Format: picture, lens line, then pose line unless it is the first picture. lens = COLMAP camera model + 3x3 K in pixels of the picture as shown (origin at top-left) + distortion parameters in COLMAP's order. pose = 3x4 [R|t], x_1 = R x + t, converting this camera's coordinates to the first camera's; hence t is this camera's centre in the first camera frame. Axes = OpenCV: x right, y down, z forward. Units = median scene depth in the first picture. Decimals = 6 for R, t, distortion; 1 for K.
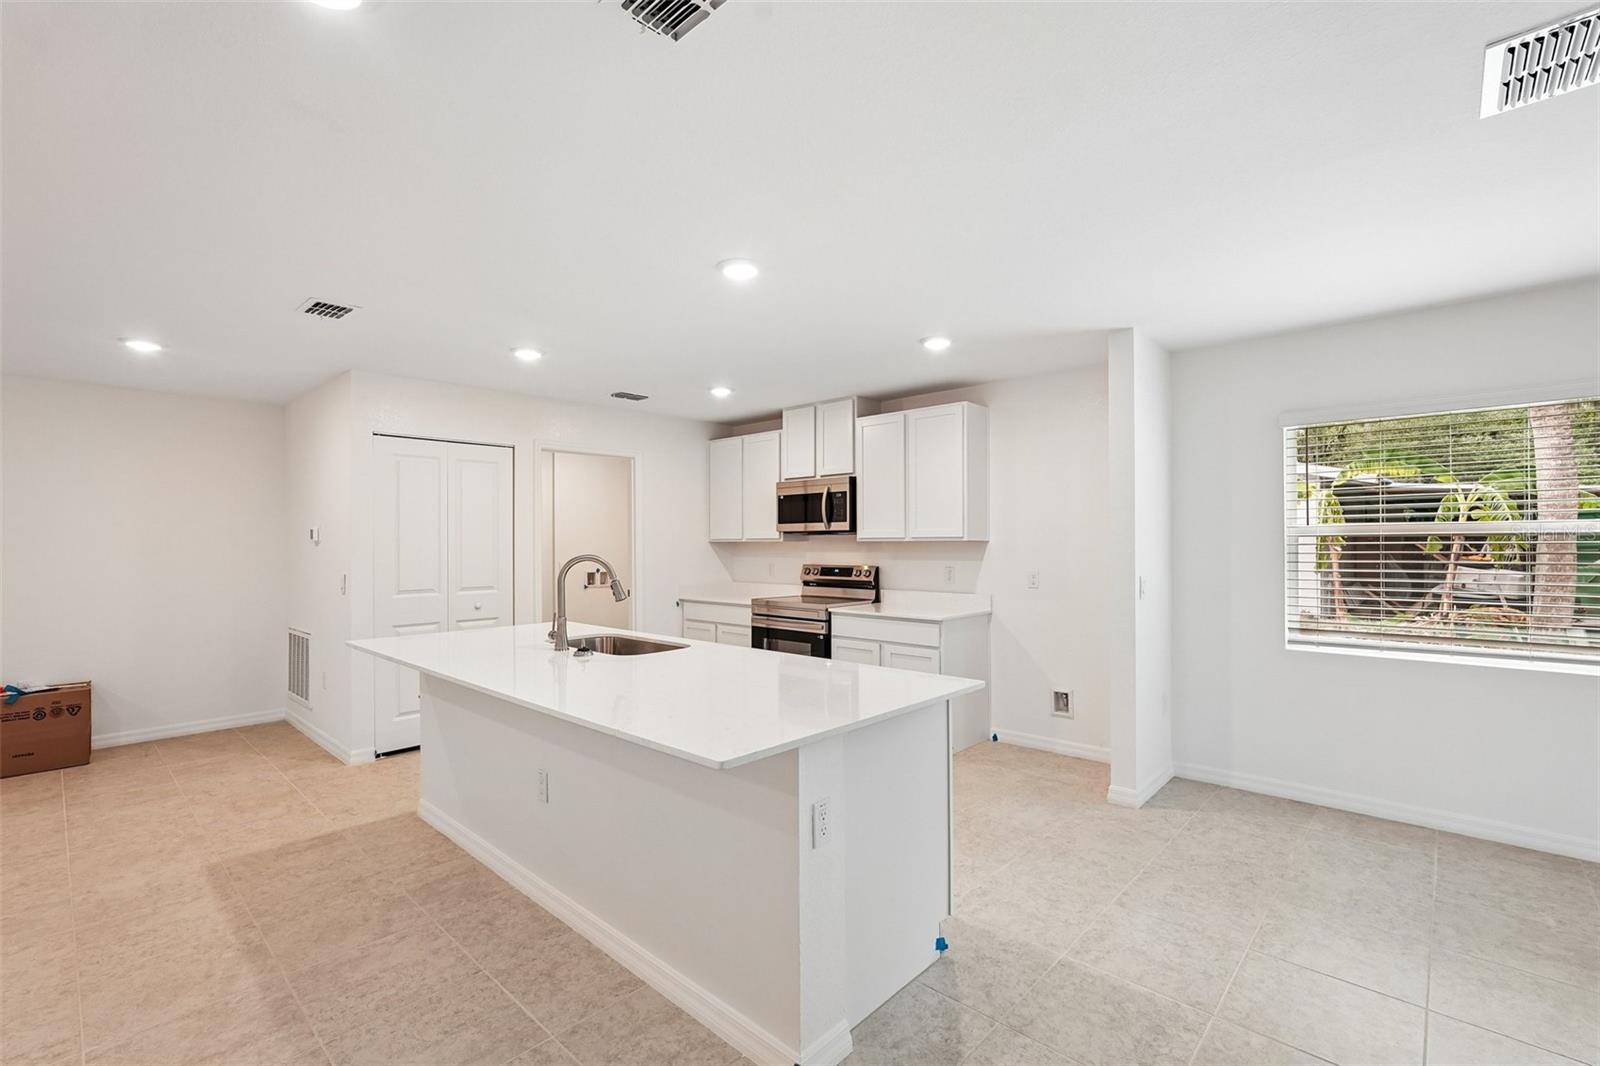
lens RADIAL K [[708.3, 0, 801.8], [0, 708.3, 537.0], [0, 0, 1]] dist [-0.015750, 0.009302]
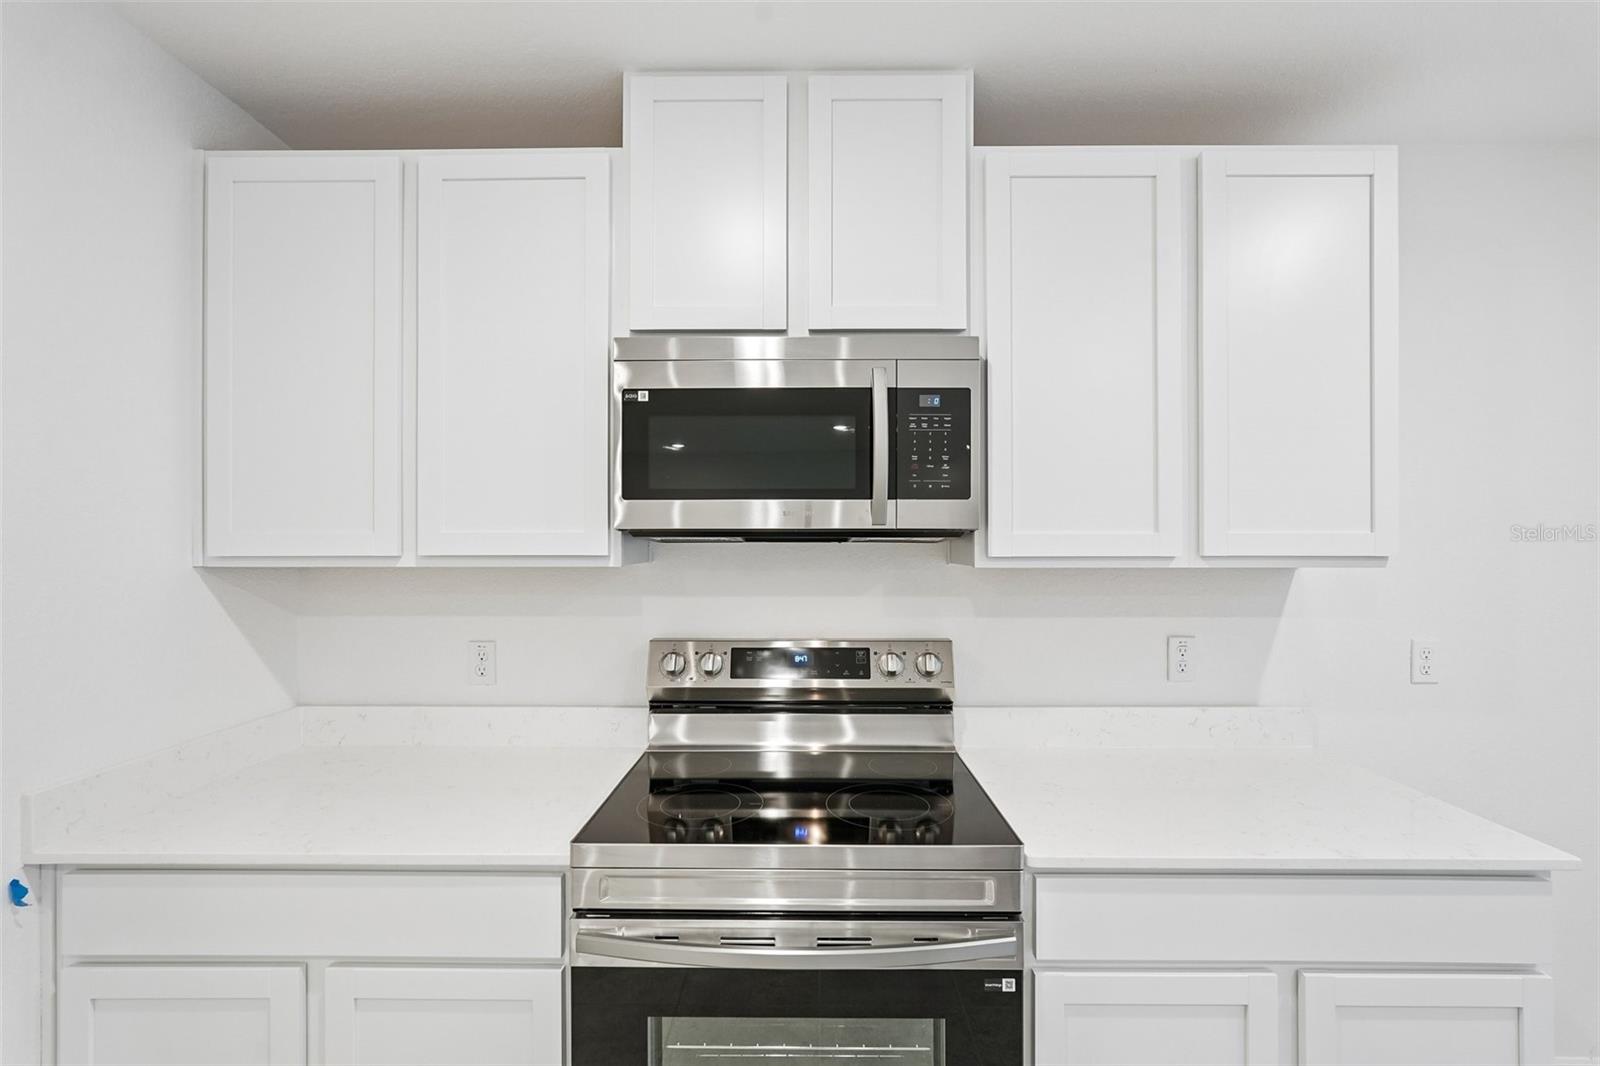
lens RADIAL K [[708.3, 0, 801.8], [0, 708.3, 537.0], [0, 0, 1]] dist [-0.015750, 0.009302]
pose [[0.740730, 0.007210, 0.671764, -0.182936], [-0.007843, 0.999967, -0.002085, -0.005787], [-0.671757, -0.003724, 0.740762, 0.892287]]
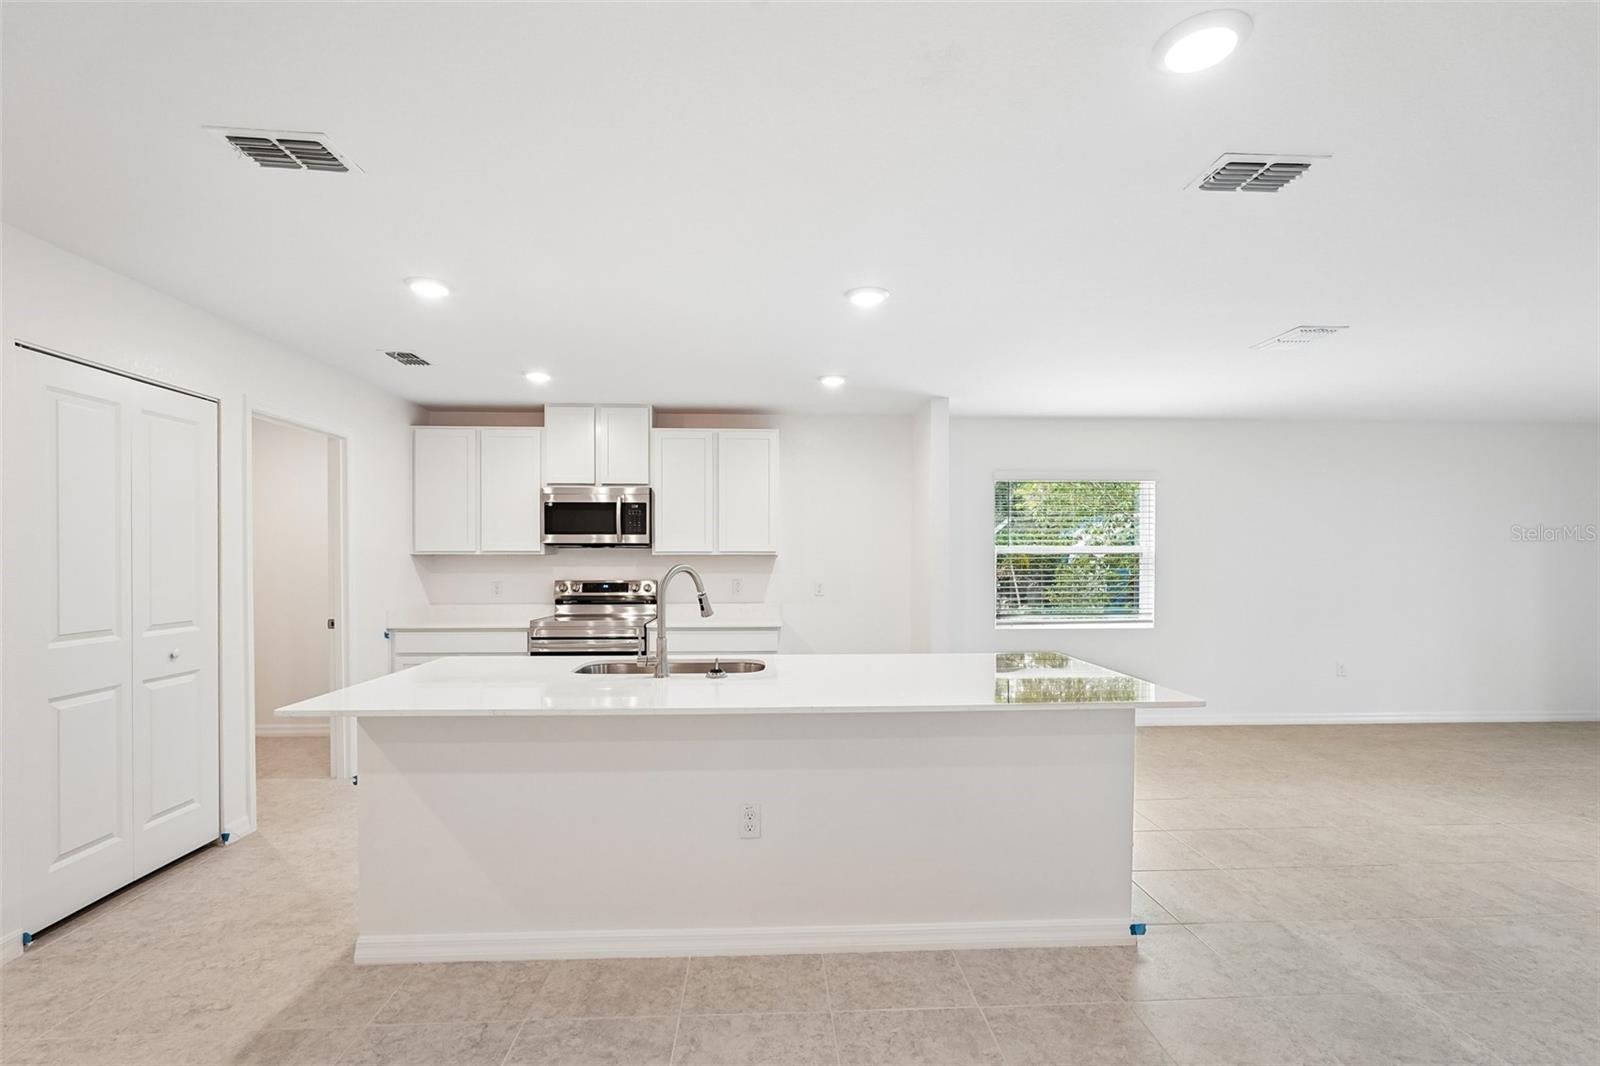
lens RADIAL K [[722.1, 0, 799.1], [0, 722.1, 565.4], [0, 0, 1]] dist [-0.004628, 0.001891]
pose [[0.694963, -0.000013, 0.719045, -0.532019], [-0.008432, 0.999931, 0.008167, 0.011553], [-0.718996, -0.011739, 0.694915, 0.175495]]
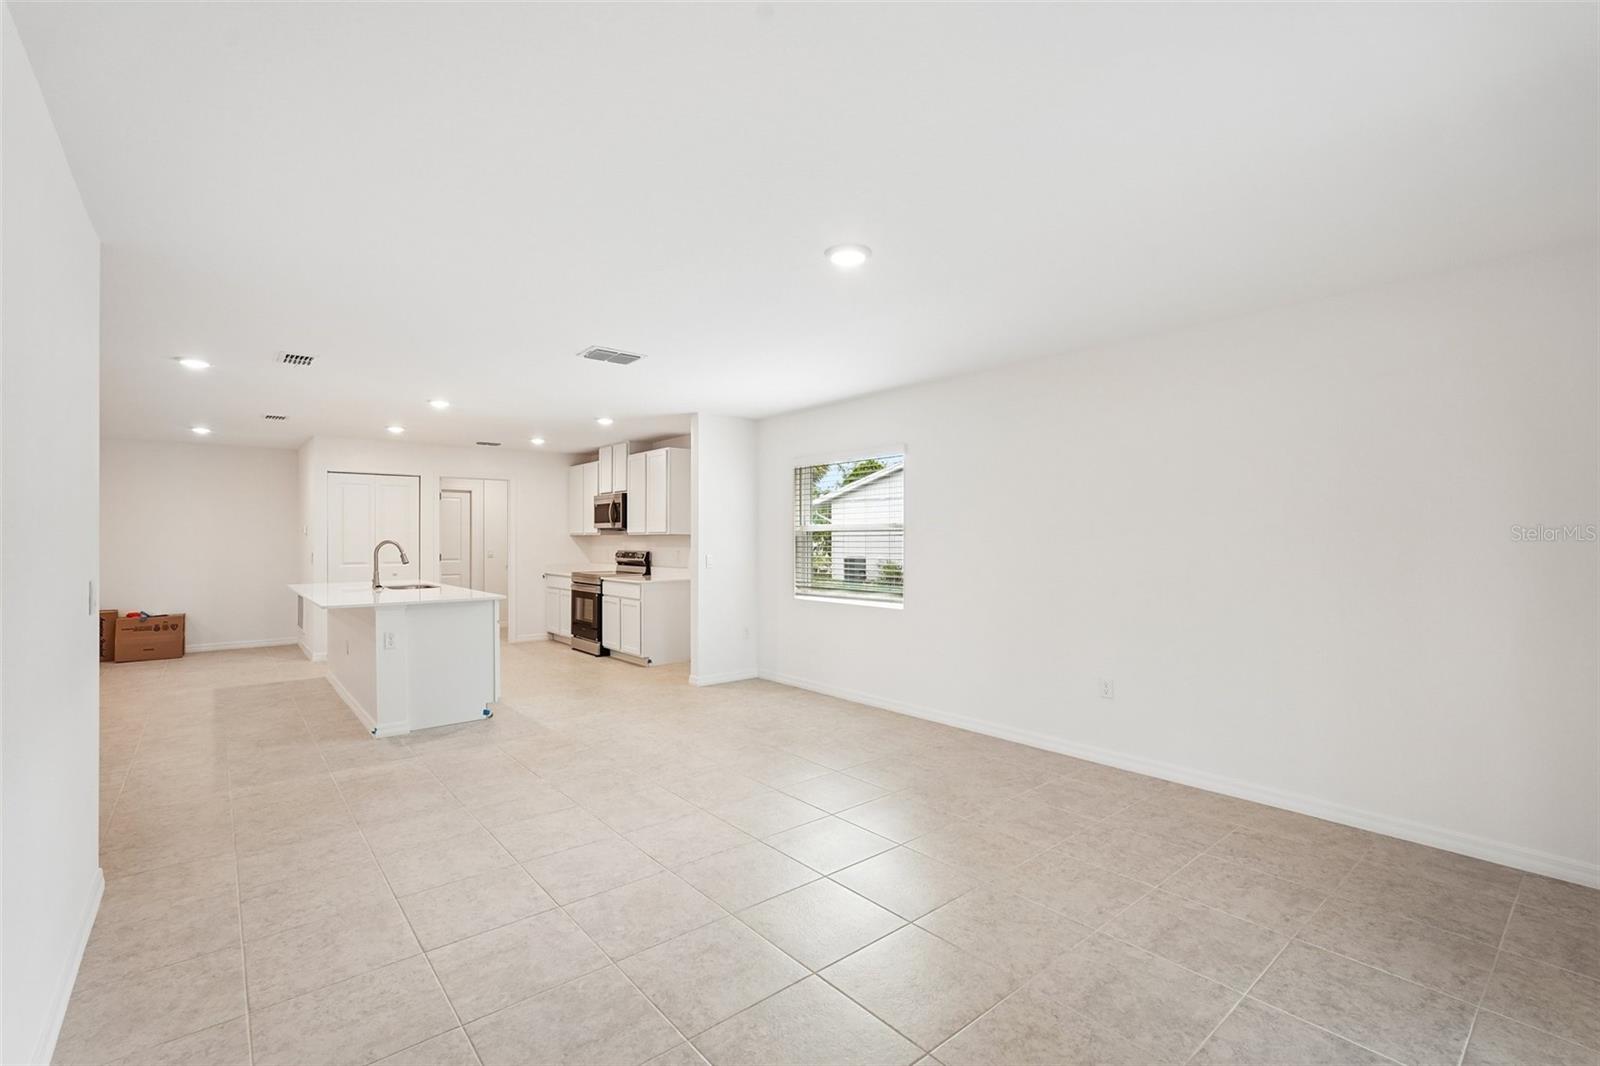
lens RADIAL K [[708.3, 0, 801.8], [0, 708.3, 537.0], [0, 0, 1]] dist [-0.015750, 0.009302]
pose [[0.992544, 0.002936, -0.121849, 0.687024], [-0.002230, 0.999980, 0.005932, 0.000795], [0.121864, -0.005616, 0.992531, -0.519761]]
